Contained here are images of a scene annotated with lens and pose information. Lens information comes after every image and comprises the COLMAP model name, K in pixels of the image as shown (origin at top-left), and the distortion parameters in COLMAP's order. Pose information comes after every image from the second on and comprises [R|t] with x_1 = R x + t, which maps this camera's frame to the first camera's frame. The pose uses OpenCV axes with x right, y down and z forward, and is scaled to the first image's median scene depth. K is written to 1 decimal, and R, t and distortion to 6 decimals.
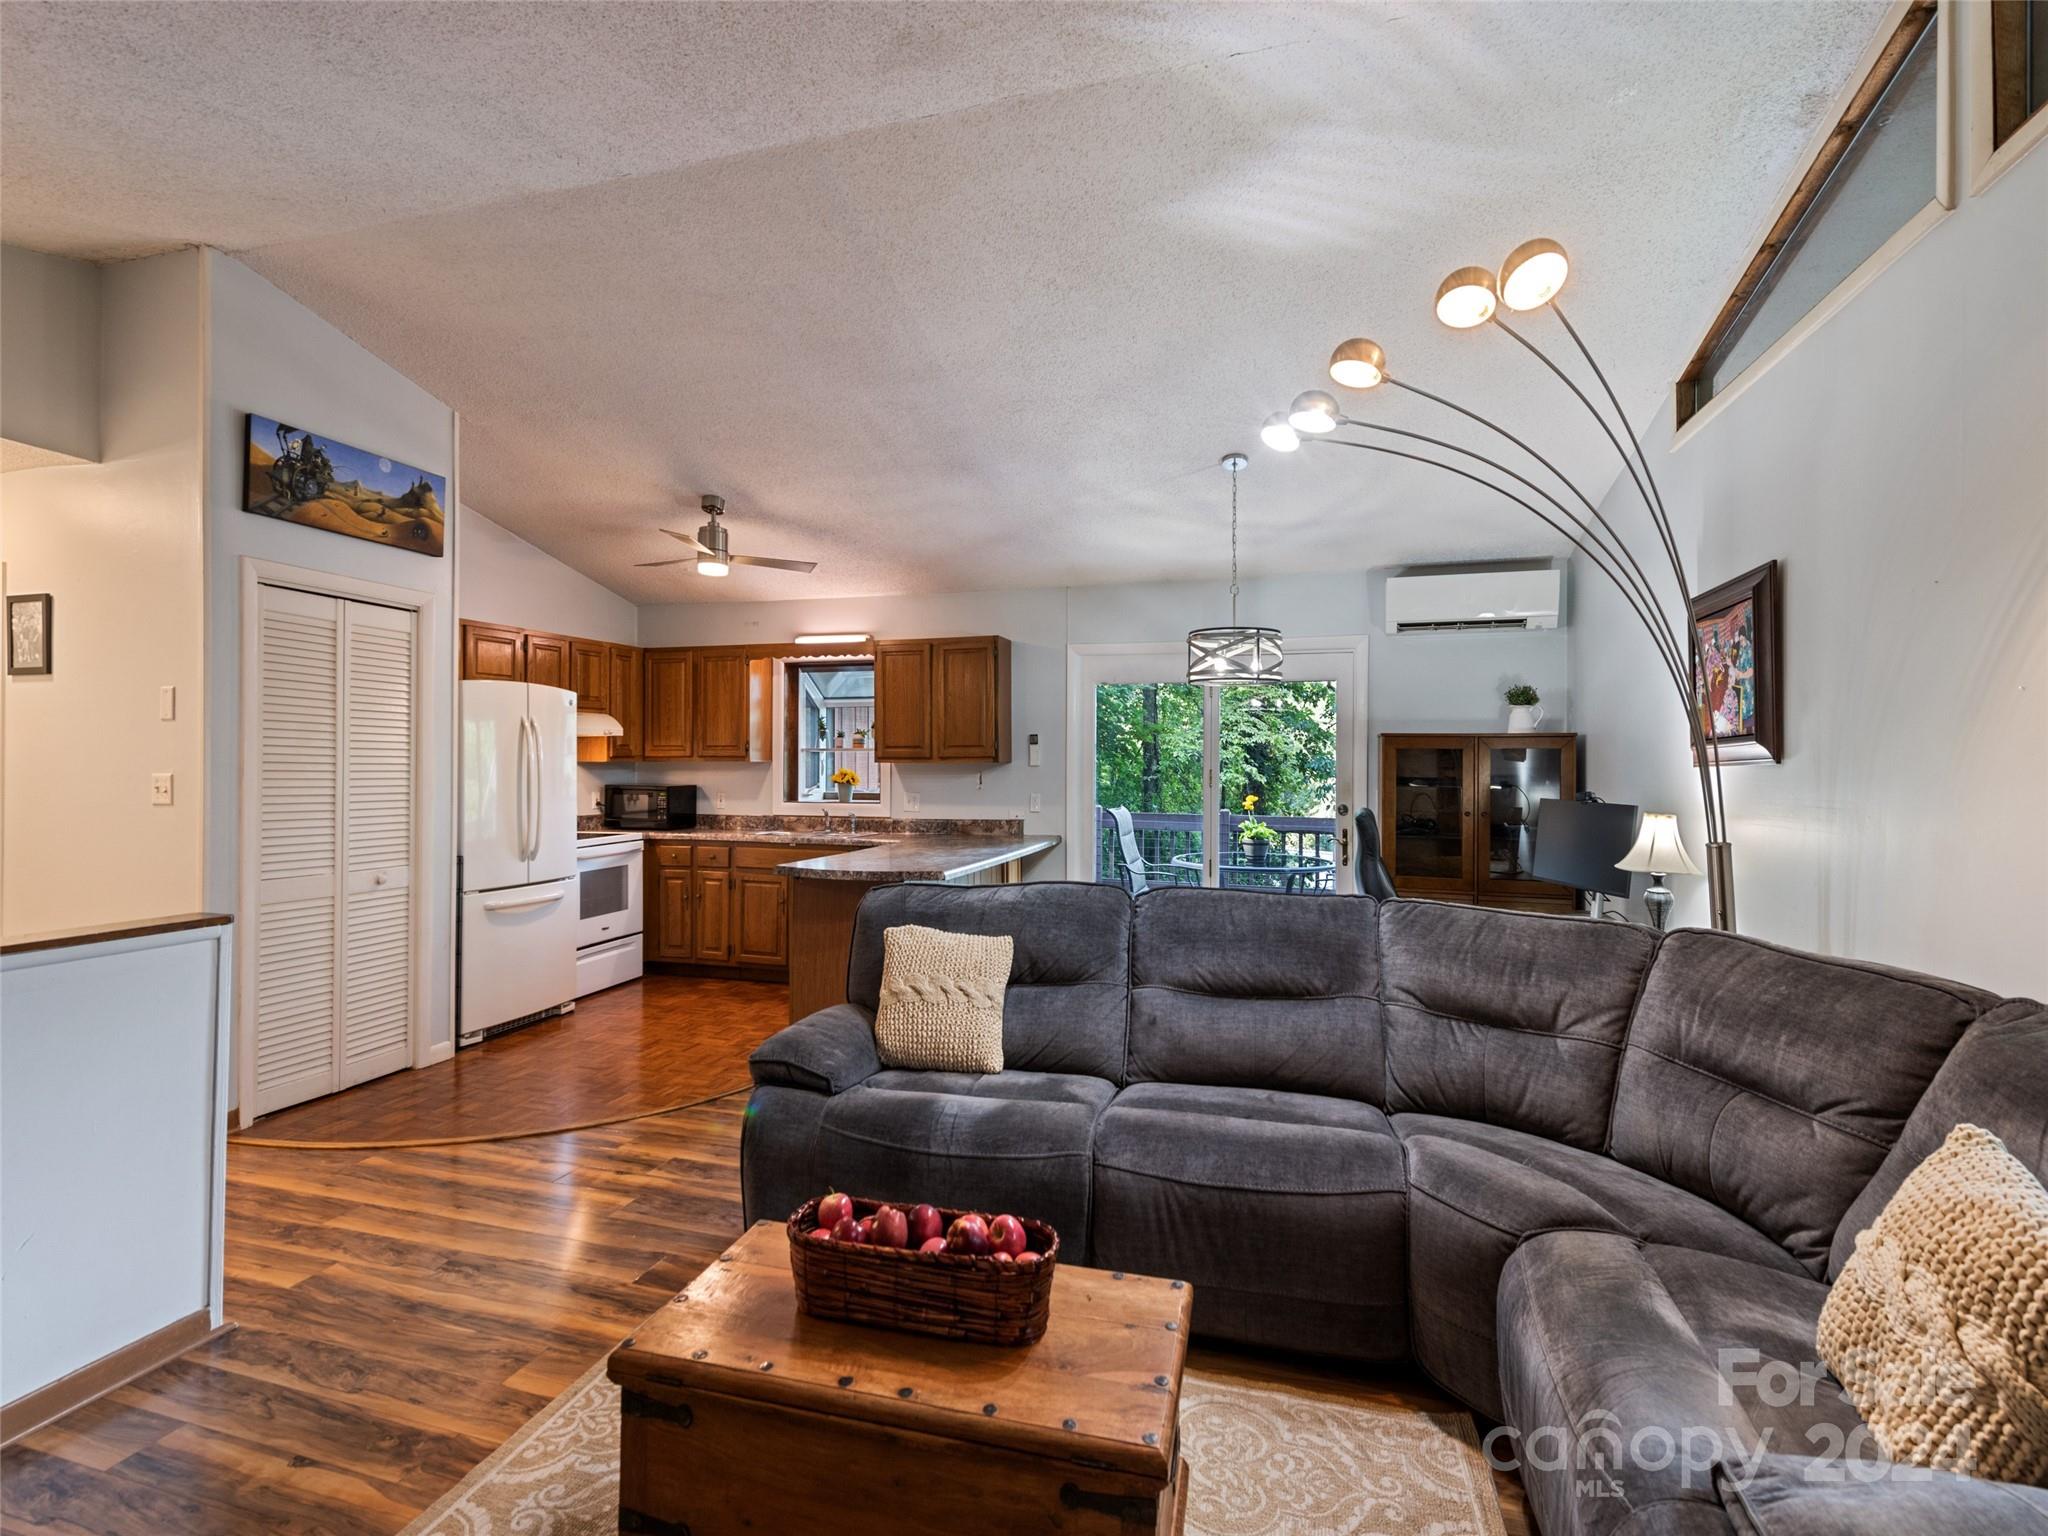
lens RADIAL K [[951.9, 0, 1021.5], [0, 951.9, 756.8], [0, 0, 1]] dist [0.021016, -0.000851]
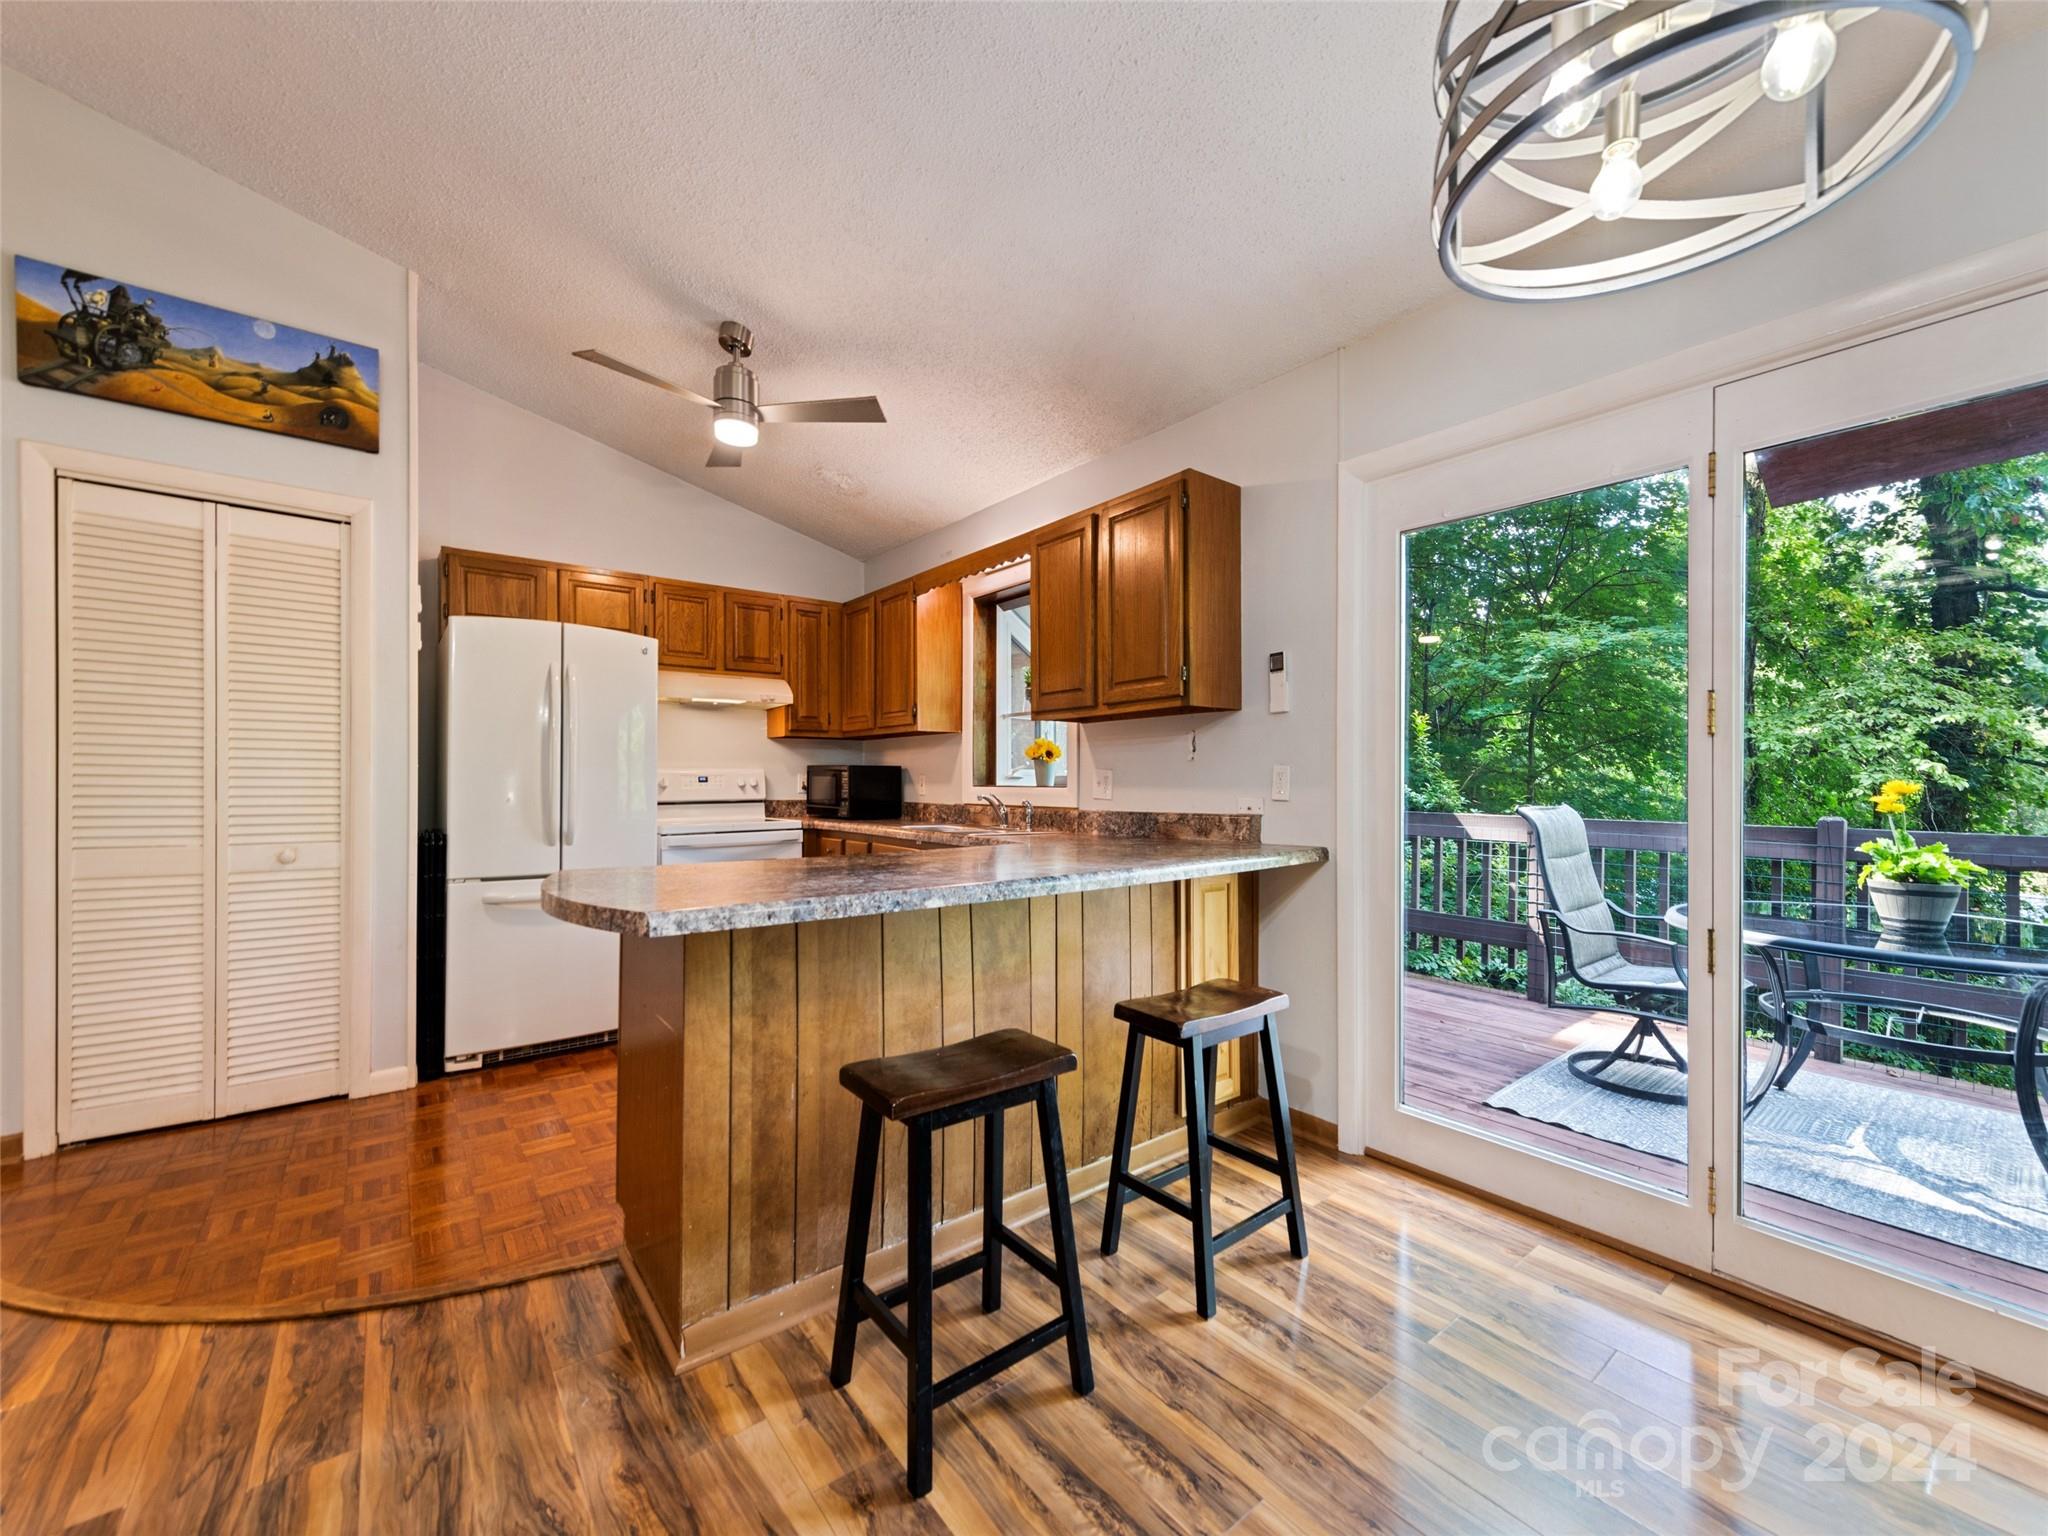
lens RADIAL K [[806.2, 0, 1019.3], [0, 806.2, 776.9], [0, 0, 1]] dist [0.011296, -0.000723]
pose [[0.817155, -0.004711, -0.576398, 0.214070], [0.004320, 0.999989, -0.002050, 0.063090], [0.576401, -0.000815, 0.817166, 0.772190]]
